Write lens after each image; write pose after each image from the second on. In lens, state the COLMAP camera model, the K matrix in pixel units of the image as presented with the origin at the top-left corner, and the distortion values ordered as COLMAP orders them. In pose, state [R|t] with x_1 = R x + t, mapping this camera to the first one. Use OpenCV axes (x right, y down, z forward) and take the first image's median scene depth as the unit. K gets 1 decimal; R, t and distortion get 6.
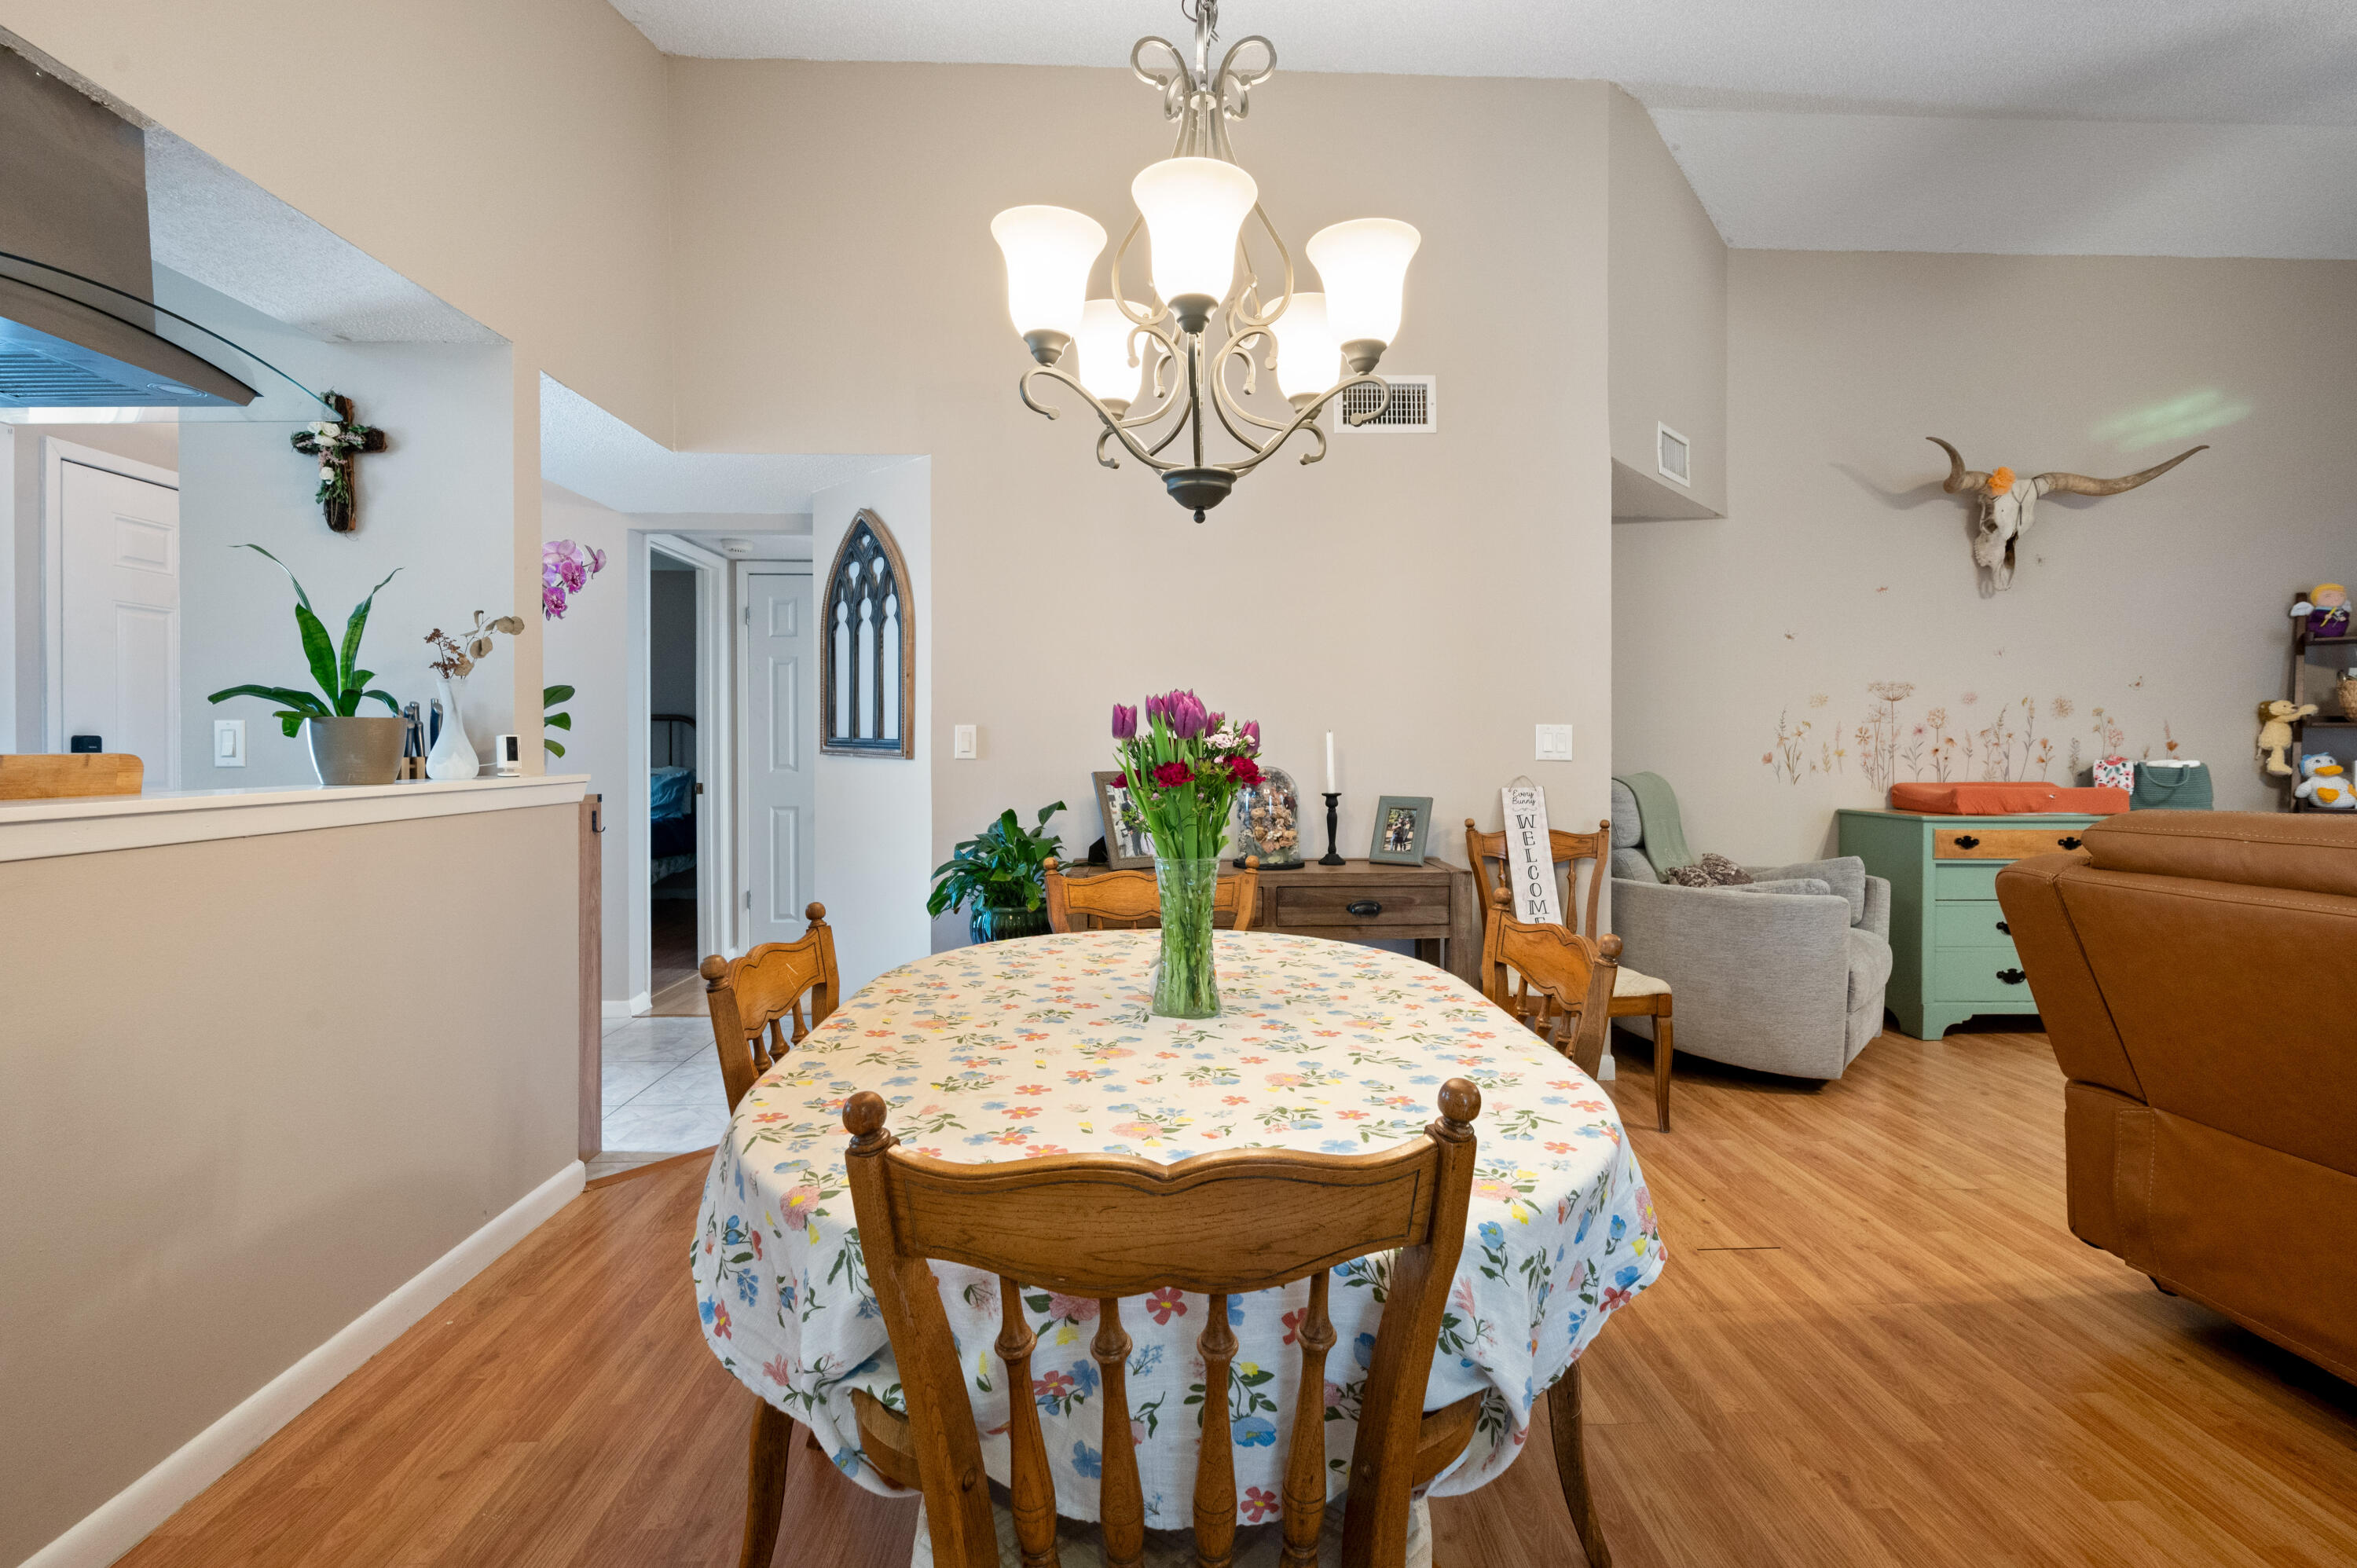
lens RADIAL K [[1046.3, 0, 1182.9], [0, 1046.3, 753.5], [0, 0, 1]] dist [-0.003396, -0.000351]
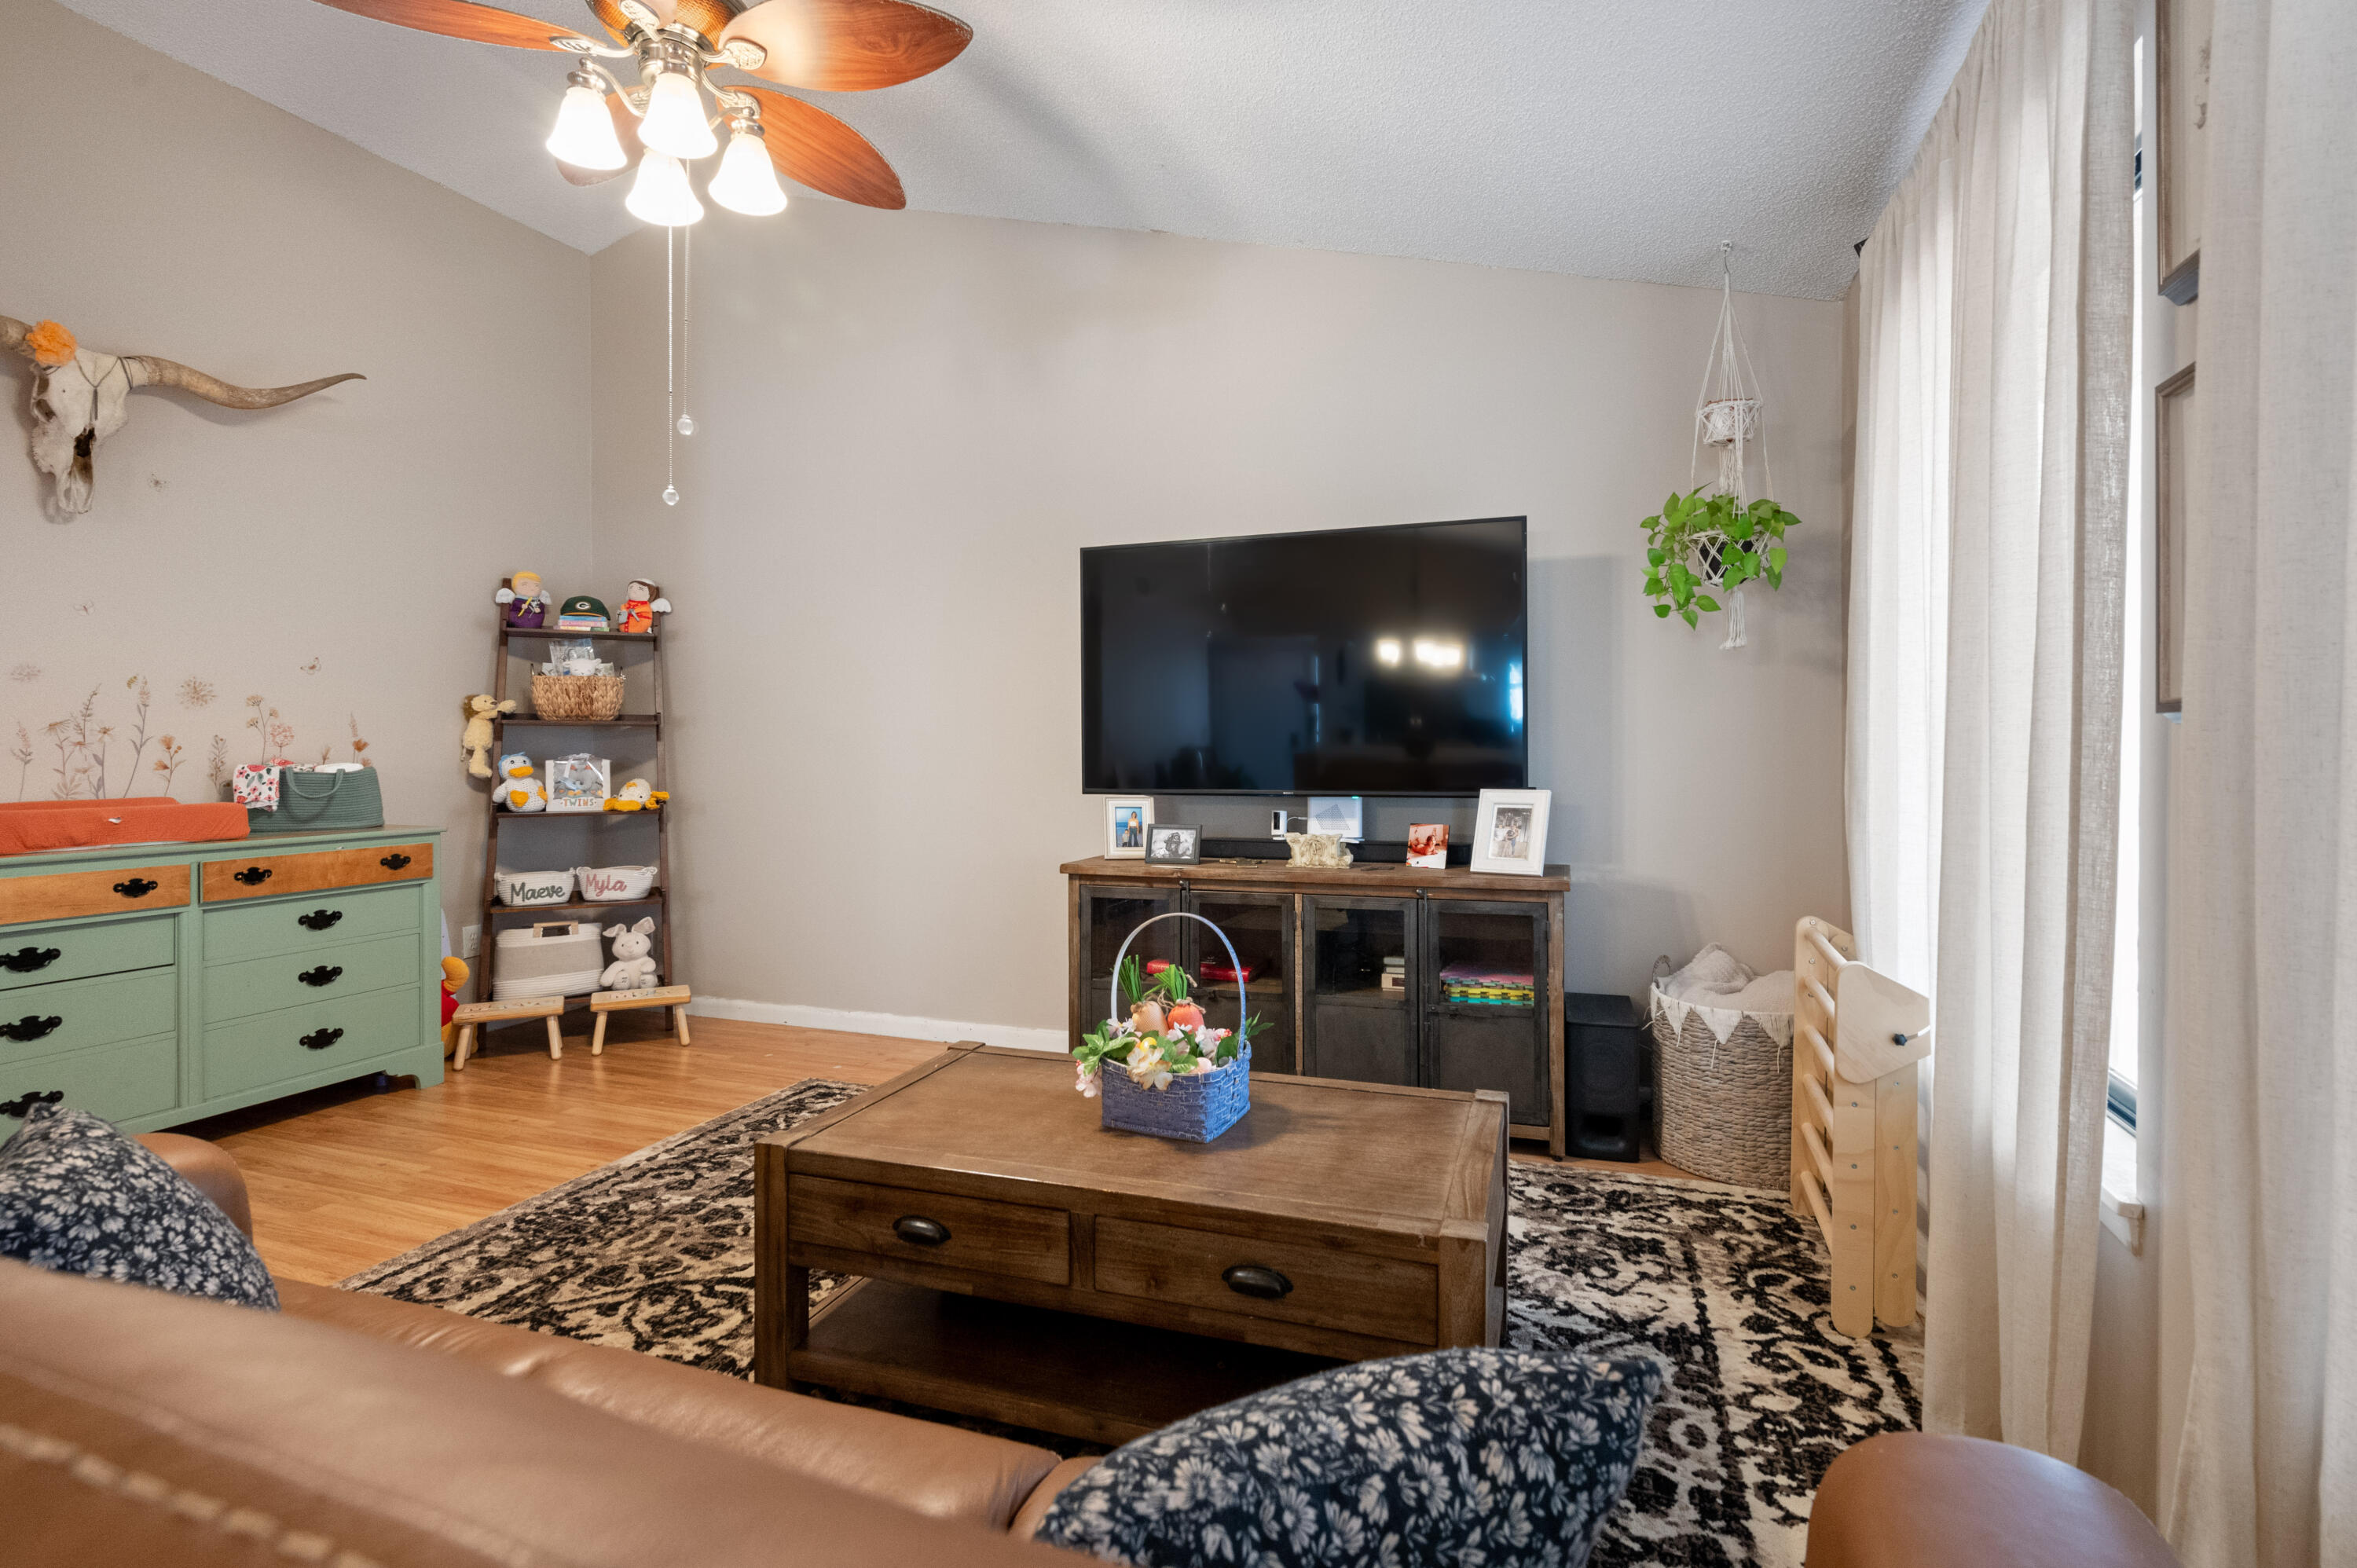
lens RADIAL K [[1134.9, 0, 1184.8], [0, 1134.9, 752.5], [0, 0, 1]] dist [-0.001092, -0.000332]
pose [[0.379373, -0.007597, 0.925213, 0.386995], [0.008415, 0.999953, 0.004760, -0.000776], [-0.925206, 0.005980, 0.379419, 0.070386]]
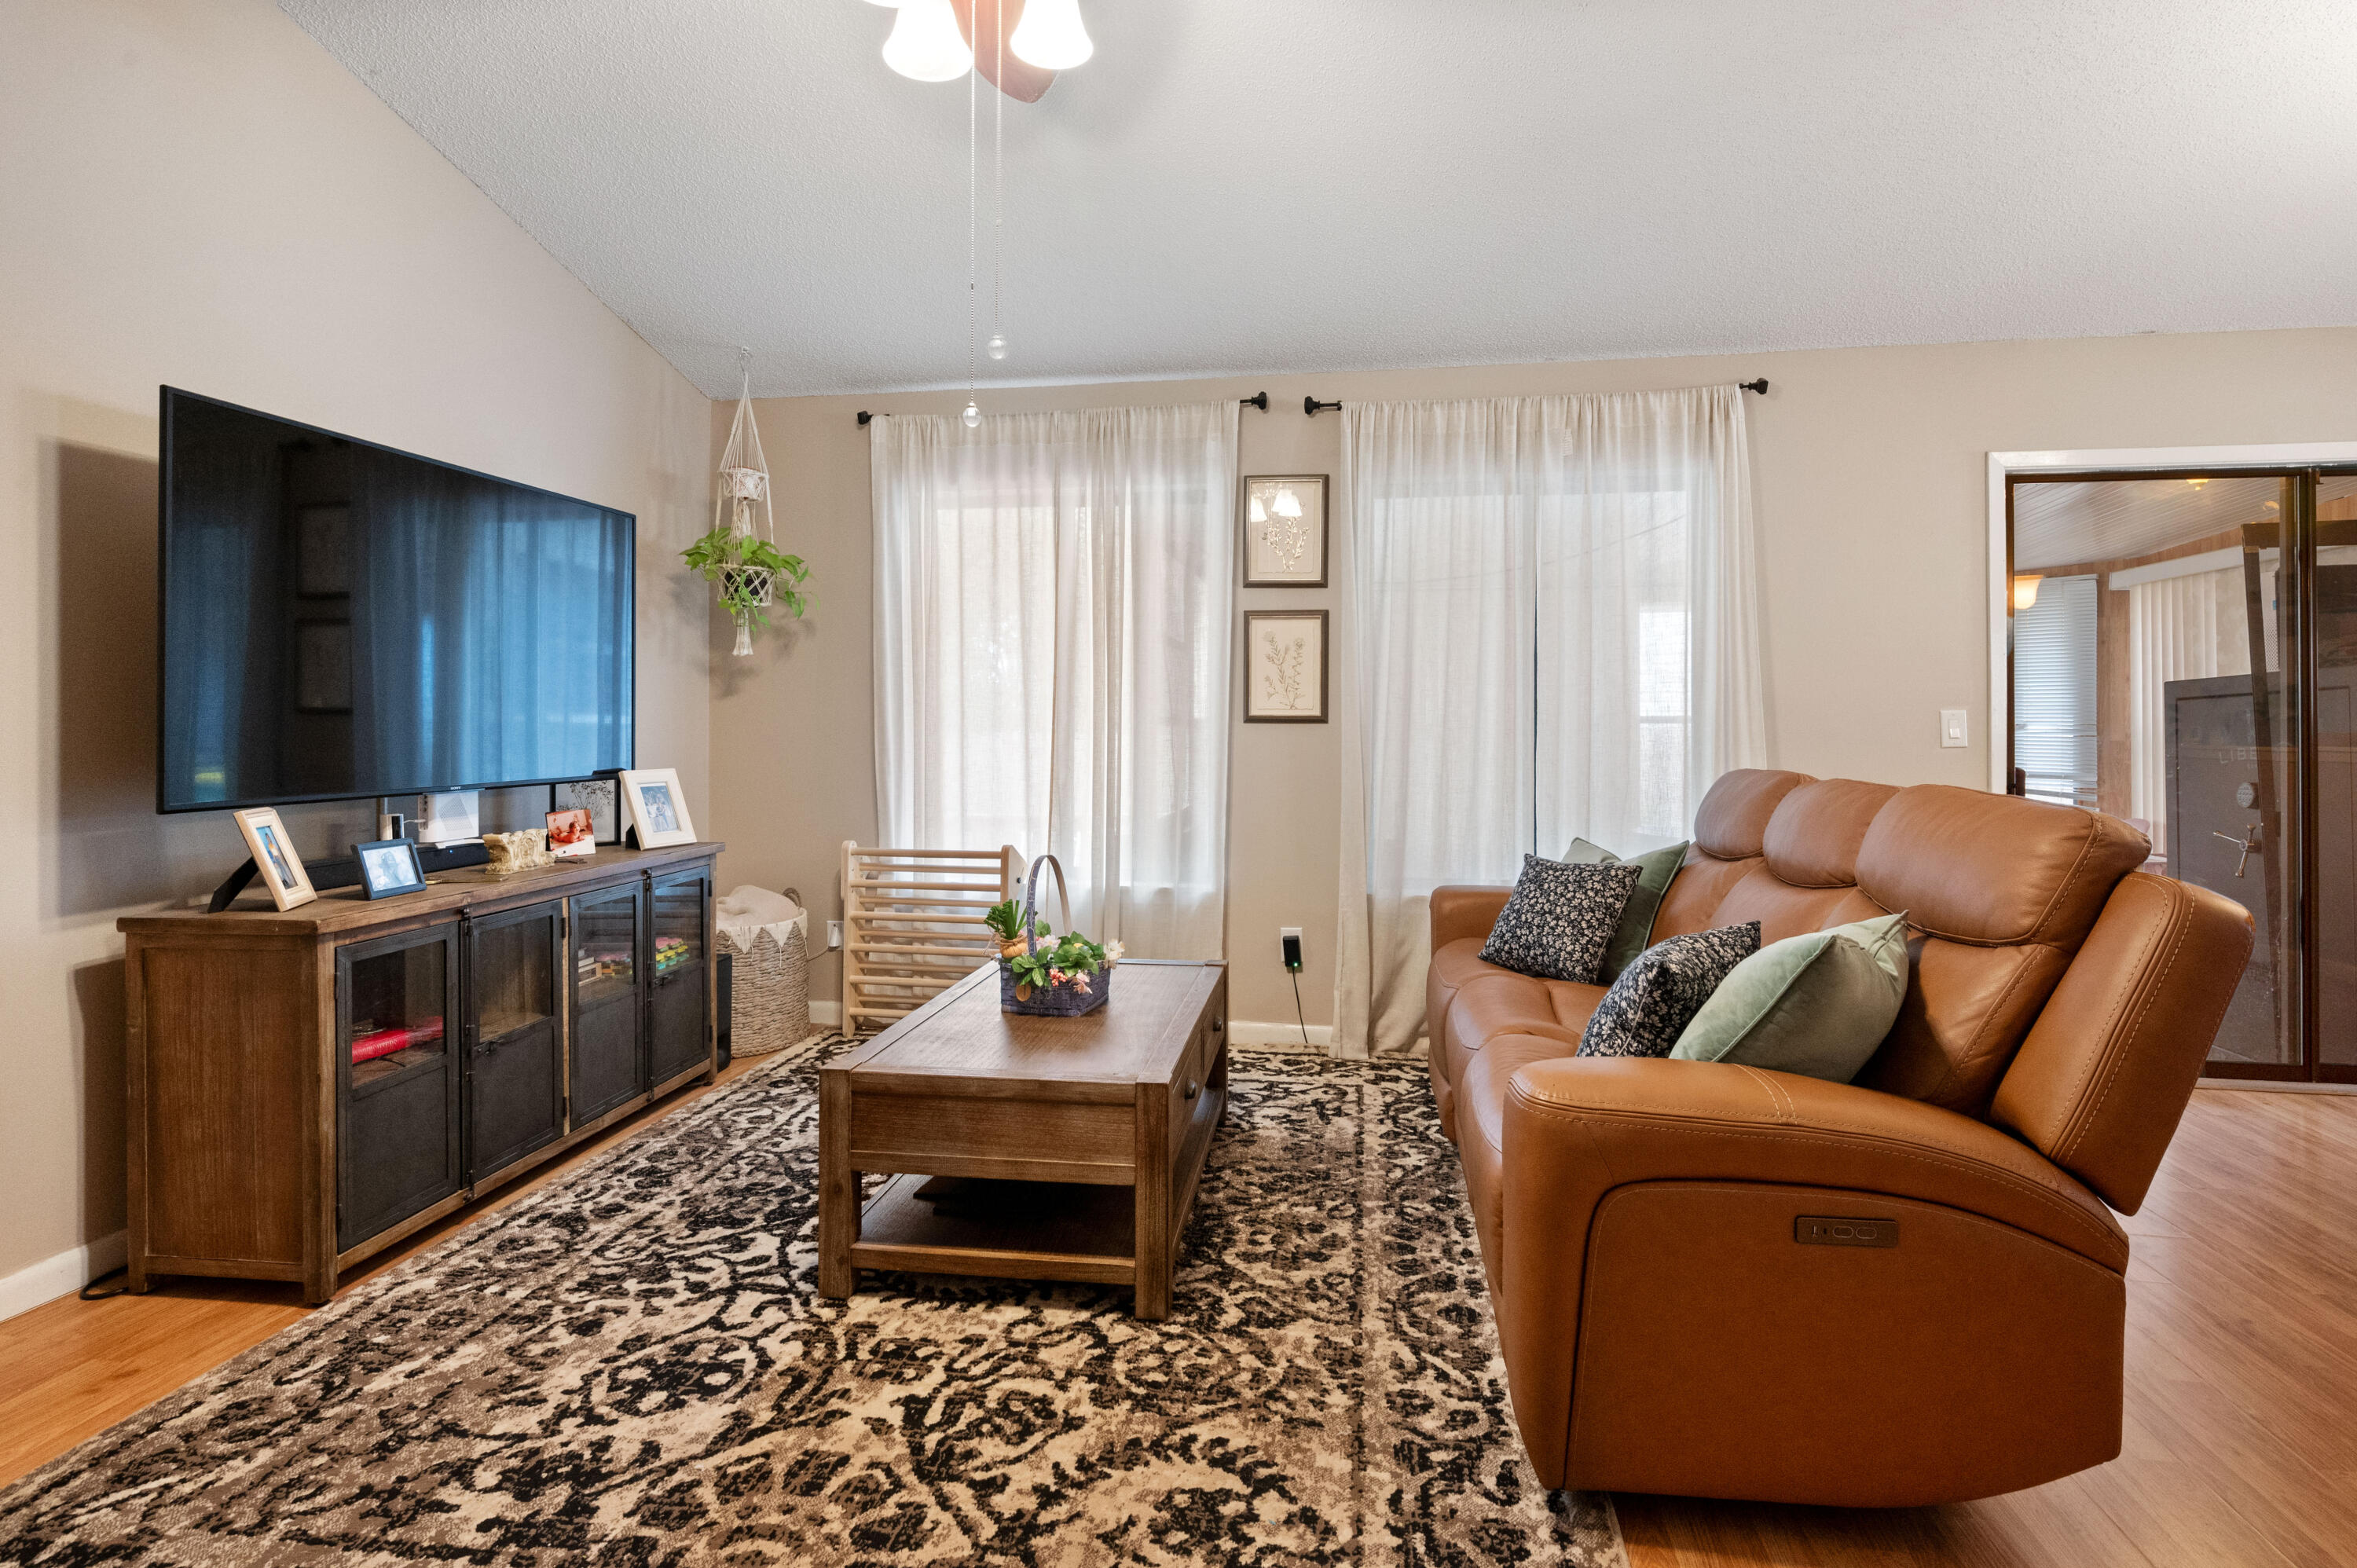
lens RADIAL K [[1176.5, 0, 1183.8], [0, 1176.5, 719.8], [0, 0, 1]] dist [-0.002710, -0.000397]
pose [[-0.980418, -0.001121, 0.196925, 0.618784], [-0.000577, 0.999996, 0.002818, -0.008710], [-0.196928, 0.002650, -0.980414, 0.882352]]
